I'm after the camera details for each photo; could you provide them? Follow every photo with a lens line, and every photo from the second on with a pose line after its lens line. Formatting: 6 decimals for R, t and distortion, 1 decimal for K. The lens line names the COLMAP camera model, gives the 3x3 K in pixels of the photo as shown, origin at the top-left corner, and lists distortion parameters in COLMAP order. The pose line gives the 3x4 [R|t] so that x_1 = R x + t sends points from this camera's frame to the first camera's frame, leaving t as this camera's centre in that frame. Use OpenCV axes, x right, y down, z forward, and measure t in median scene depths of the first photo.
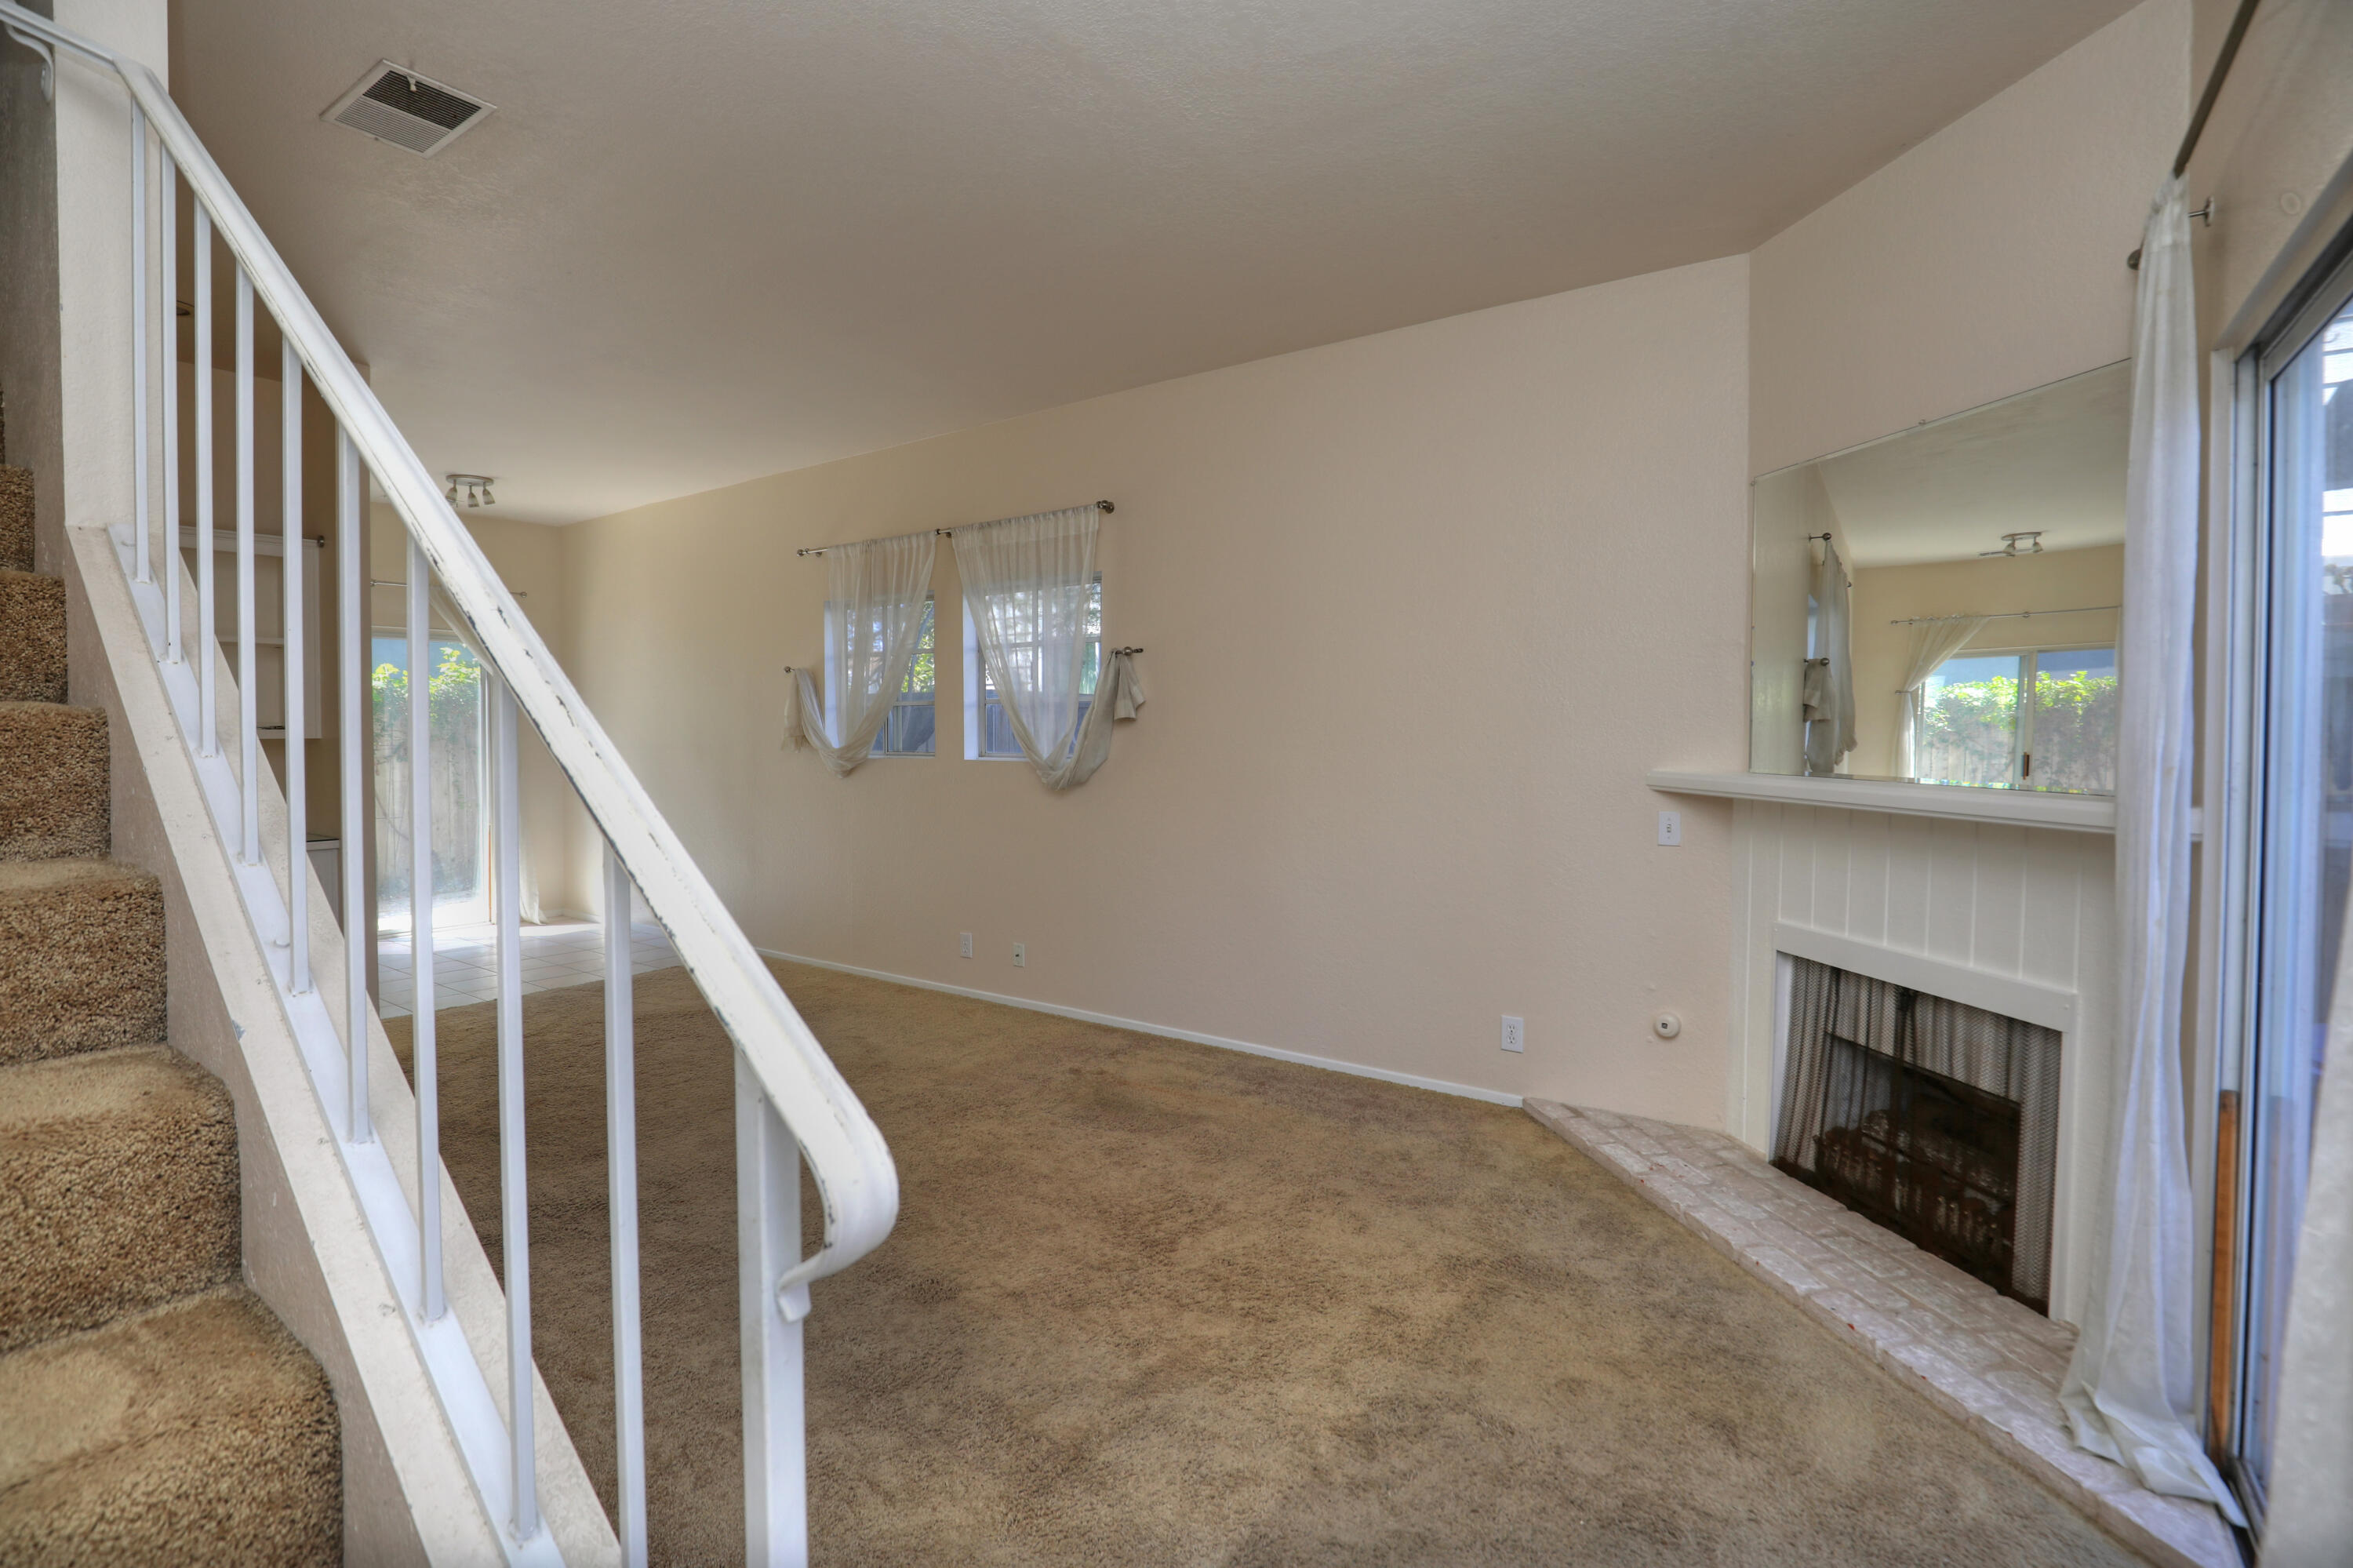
lens RADIAL K [[1104.7, 0, 1188.9], [0, 1104.7, 737.7], [0, 0, 1]] dist [-0.048771, 0.014504]
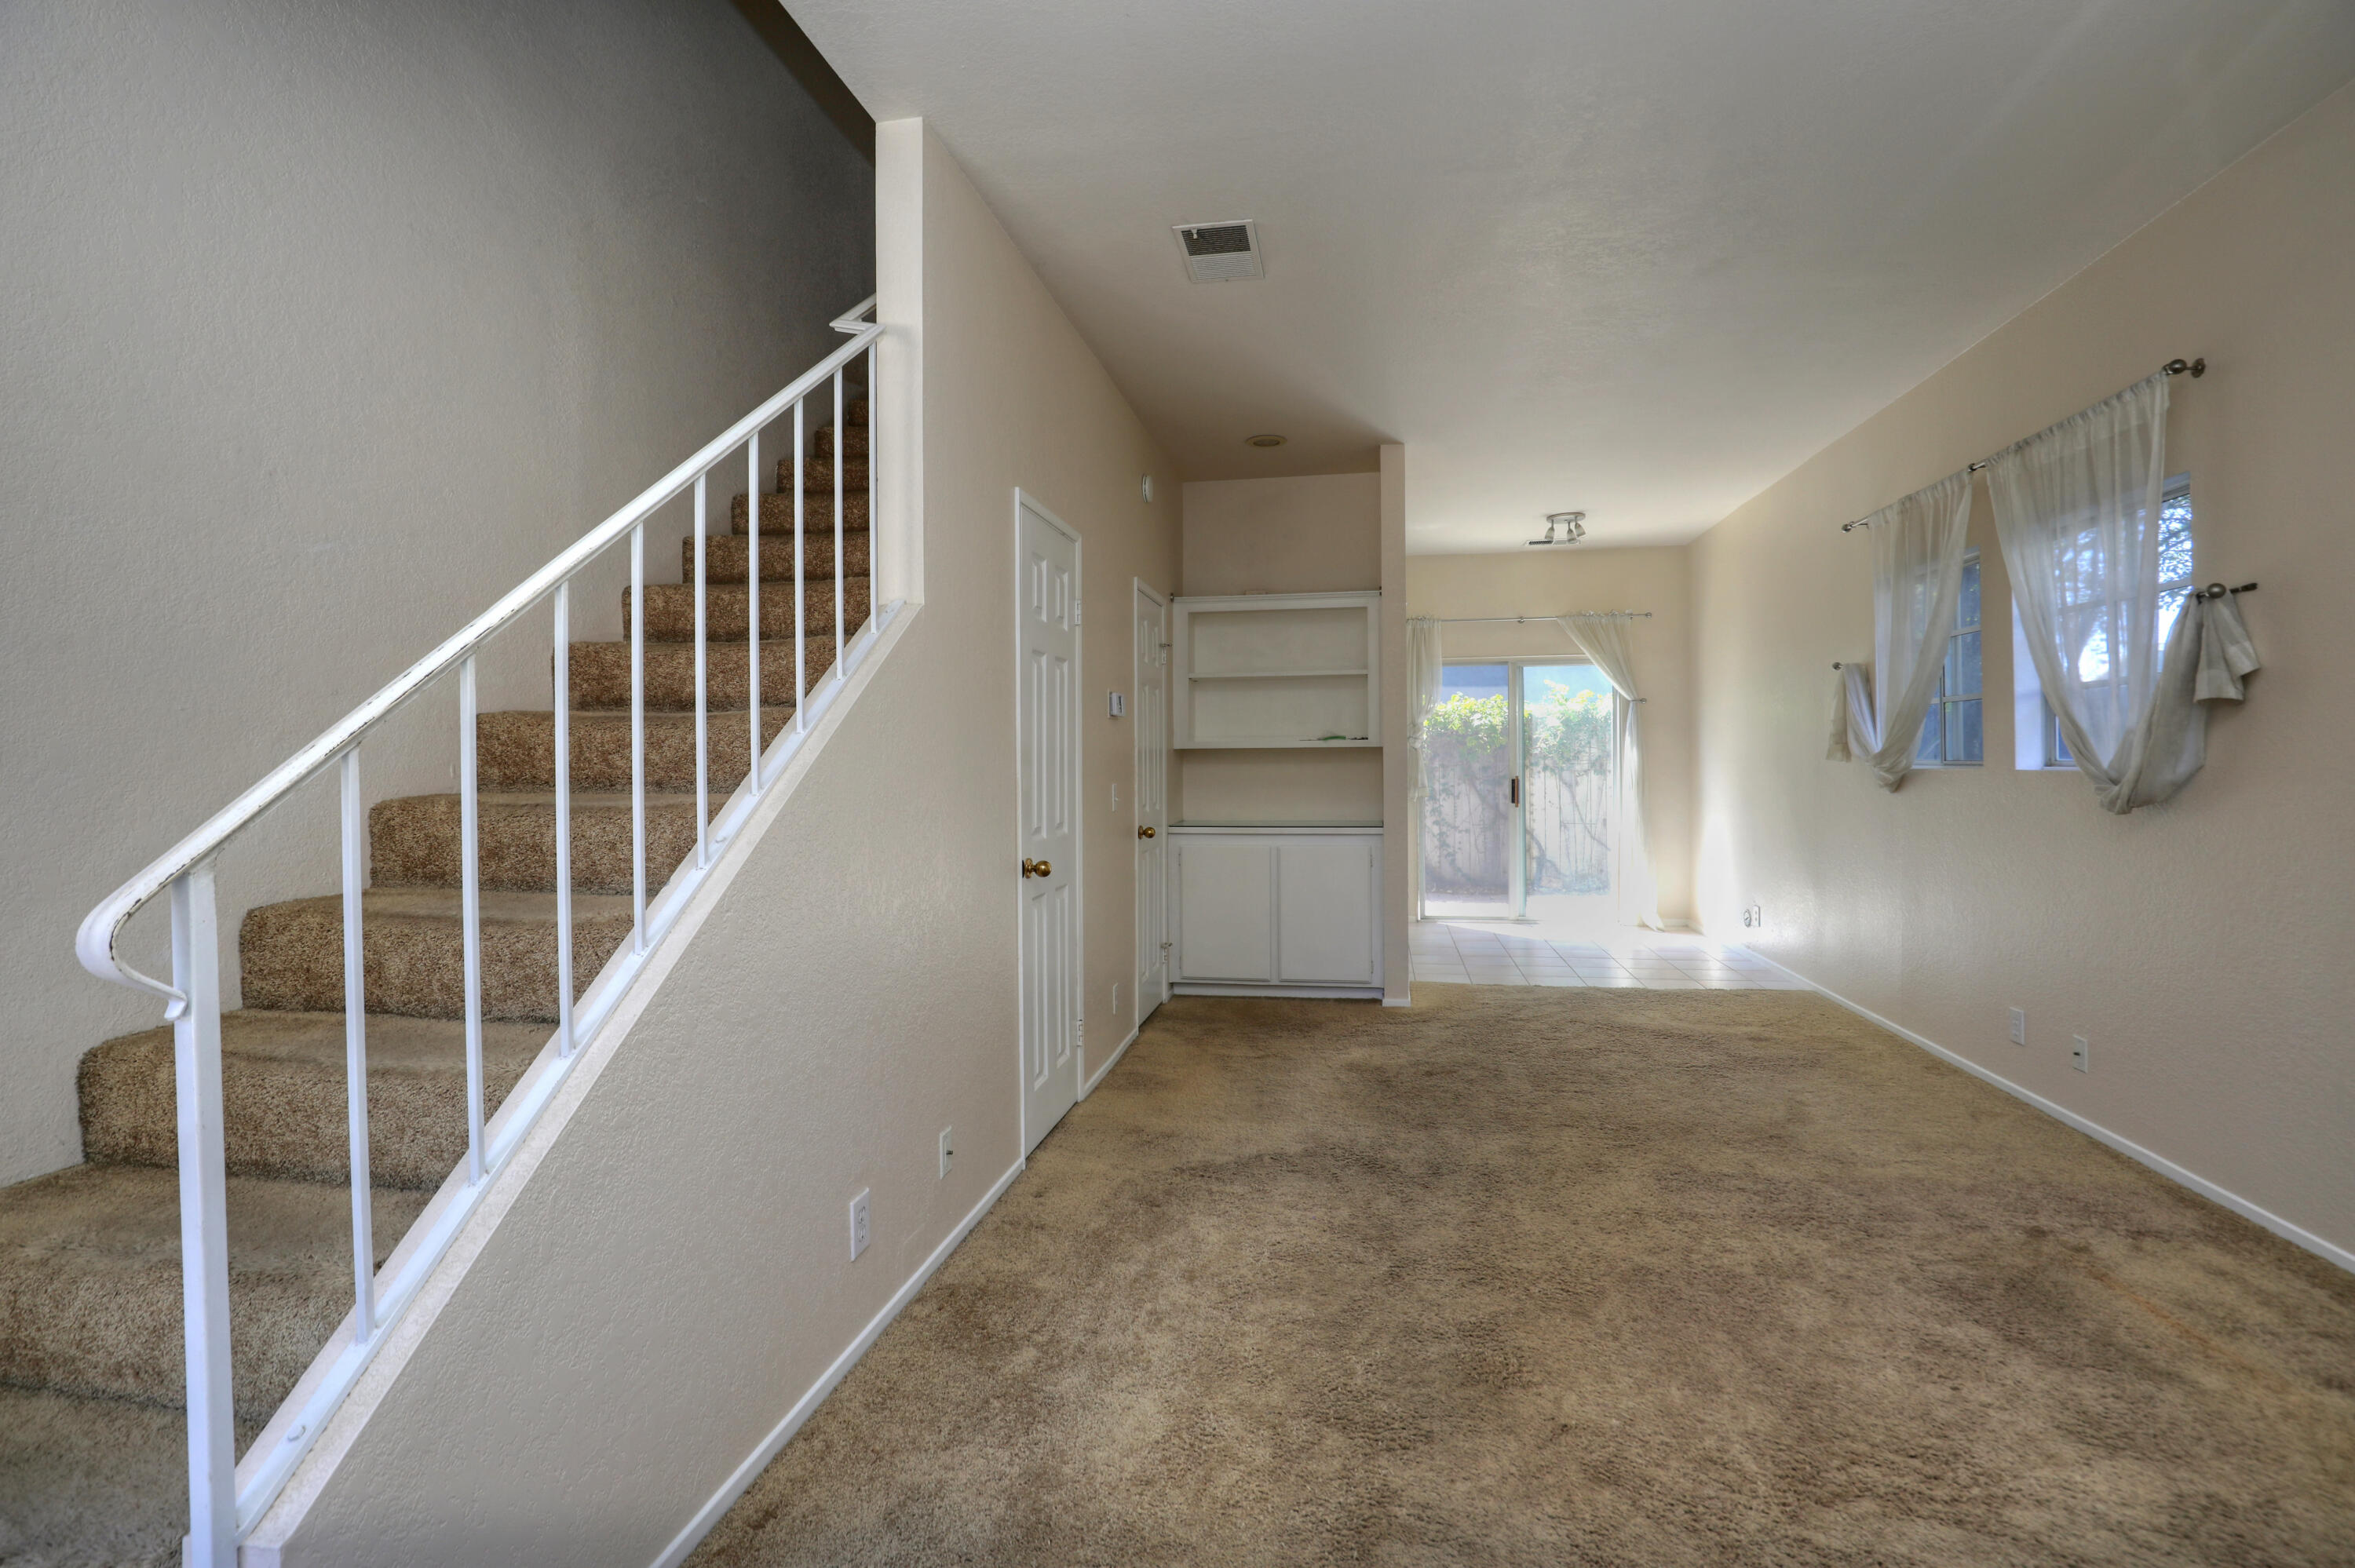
lens RADIAL K [[1105.4, 0, 1189.9], [0, 1105.4, 737.6], [0, 0, 1]] dist [-0.048771, 0.014504]
pose [[0.417273, -0.021021, -0.908538, 0.235409], [-0.000756, 0.999724, -0.023478, 0.017474], [0.908781, 0.010484, 0.417142, 0.222752]]
